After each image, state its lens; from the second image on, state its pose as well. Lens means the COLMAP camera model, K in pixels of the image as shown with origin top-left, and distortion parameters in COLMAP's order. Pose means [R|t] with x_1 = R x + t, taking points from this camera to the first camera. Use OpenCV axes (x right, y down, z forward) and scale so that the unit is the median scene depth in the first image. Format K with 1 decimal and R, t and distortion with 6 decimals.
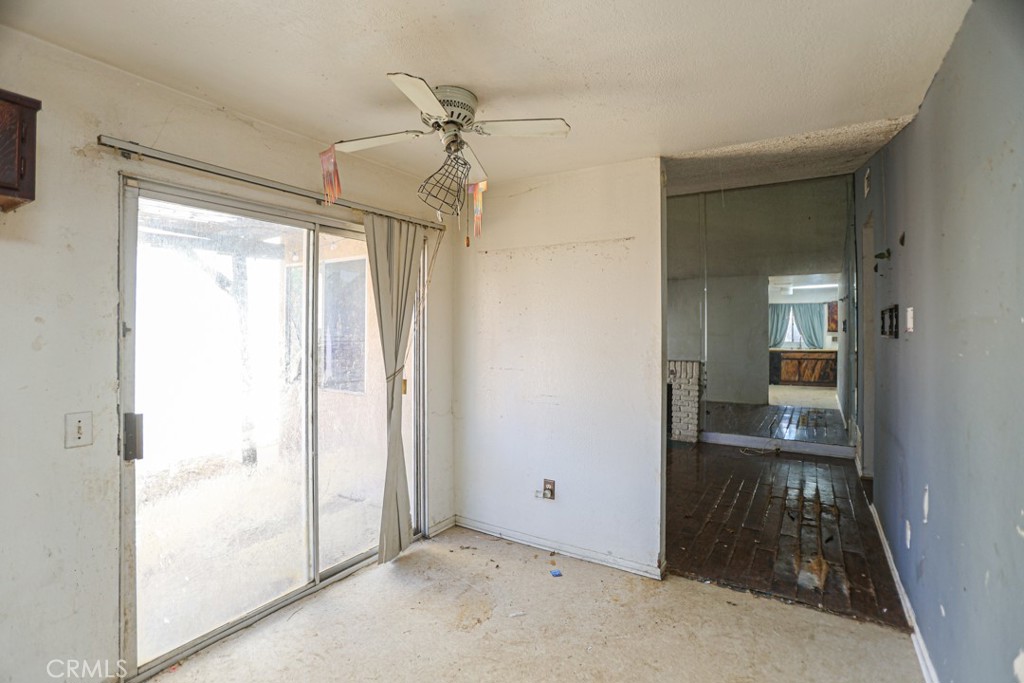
lens RADIAL K [[493.6, 0, 512.6], [0, 493.6, 321.5], [0, 0, 1]] dist [-0.071771, 0.030782]
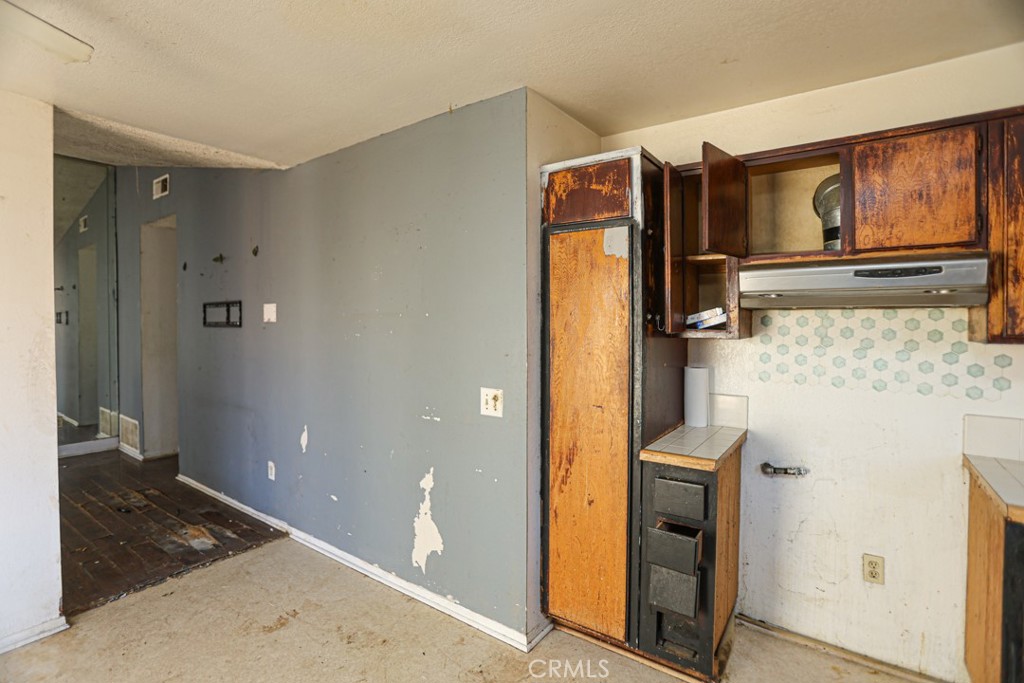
lens RADIAL K [[484.8, 0, 509.6], [0, 484.8, 326.9], [0, 0, 1]] dist [-0.065752, 0.023486]
pose [[0.064673, -0.018871, 0.997728, -0.418851], [-0.012855, 0.999722, 0.019742, -0.000974], [-0.997824, -0.014103, 0.064413, 0.206526]]
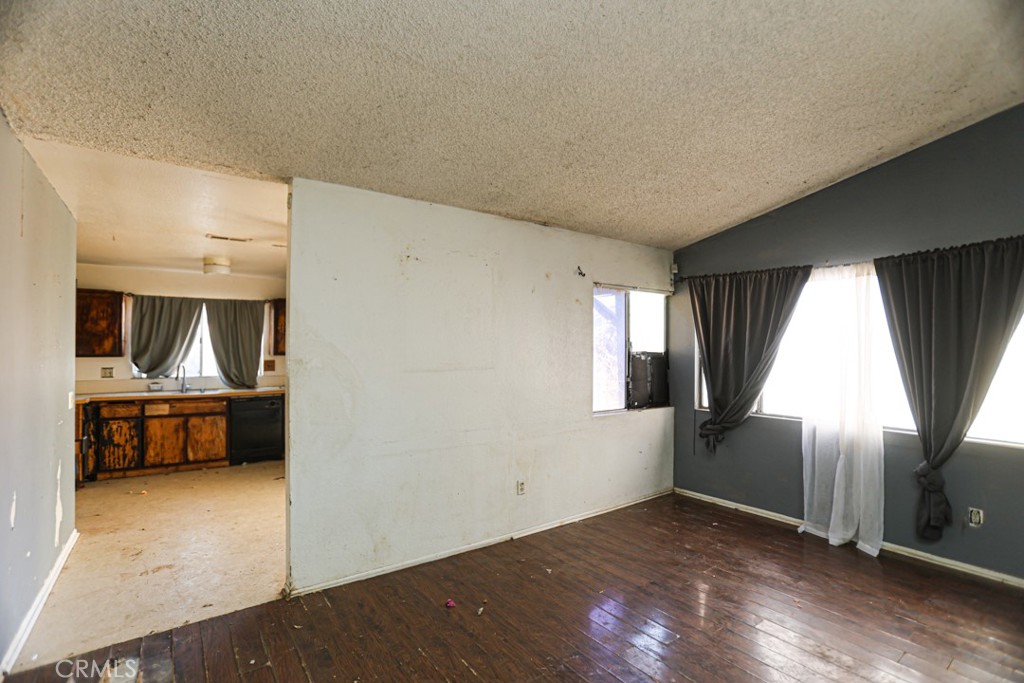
lens RADIAL K [[483.4, 0, 506.8], [0, 483.4, 346.8], [0, 0, 1]] dist [-0.077989, 0.035776]
pose [[-0.375002, -0.012268, -0.926943, 1.075664], [0.008574, 0.999824, -0.016701, 0.024552], [0.926985, -0.014211, -0.374830, 1.839200]]
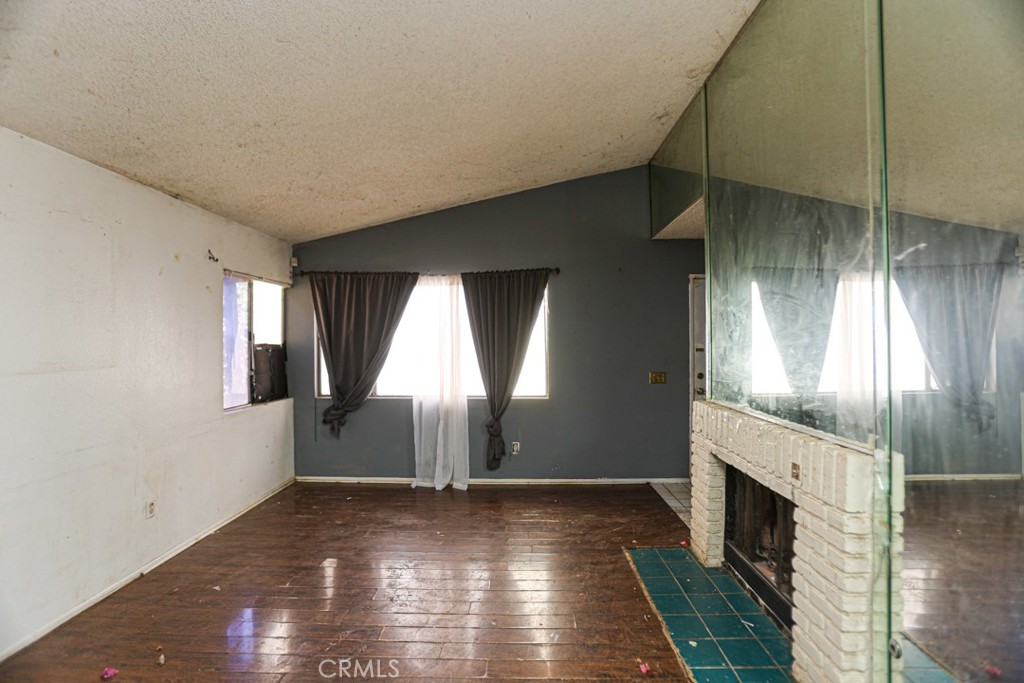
lens RADIAL K [[488.5, 0, 502.6], [0, 488.5, 339.3], [0, 0, 1]] dist [-0.071144, 0.033825]
pose [[0.492085, -0.014062, -0.870434, 1.169371], [0.025466, 0.999674, -0.001753, 0.025740], [0.870175, -0.021304, 0.492282, 1.546407]]
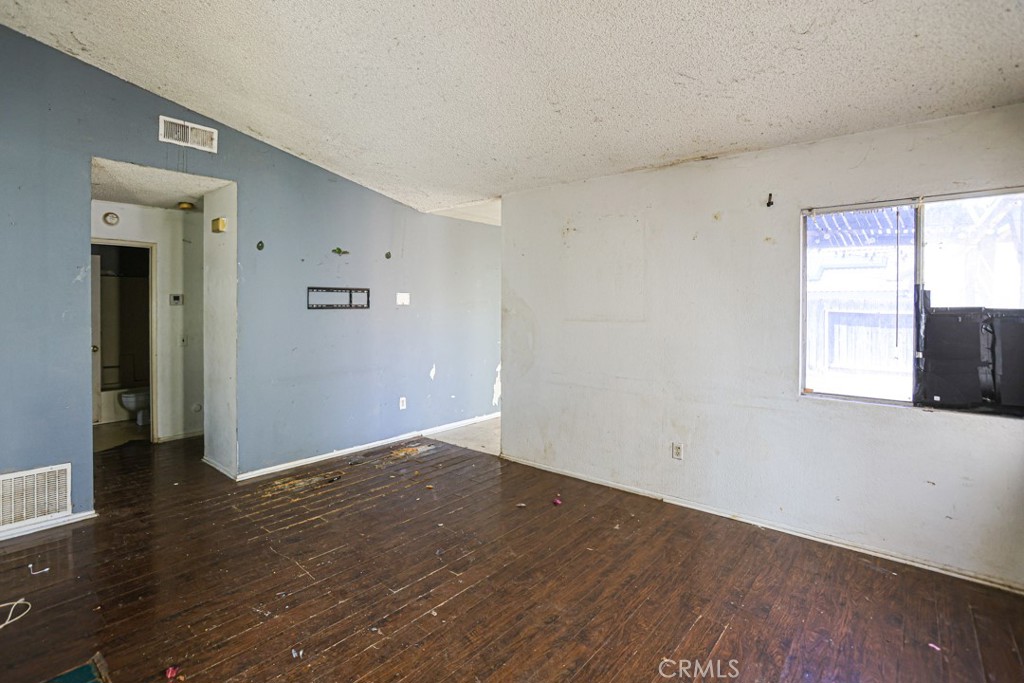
lens RADIAL K [[498.4, 0, 507.4], [0, 498.4, 306.9], [0, 0, 1]] dist [-0.071731, 0.030038]
pose [[-0.989016, -0.010861, 0.147407, 0.064450], [-0.012185, 0.999893, -0.008081, 0.036353], [-0.147303, -0.009788, -0.989043, 2.695947]]
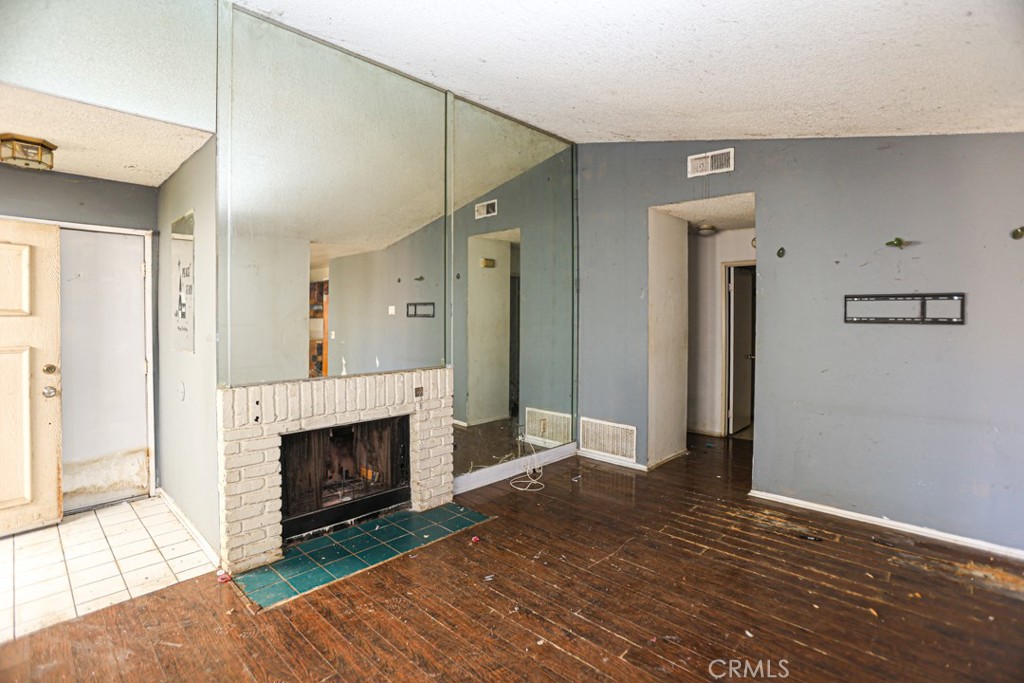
lens RADIAL K [[493.6, 0, 512.6], [0, 493.6, 321.5], [0, 0, 1]] dist [-0.071771, 0.030782]
pose [[0.204009, -0.022963, 0.978700, -0.446152], [-0.016828, 0.999495, 0.026959, 0.015809], [-0.978824, -0.021969, 0.203520, 1.798360]]
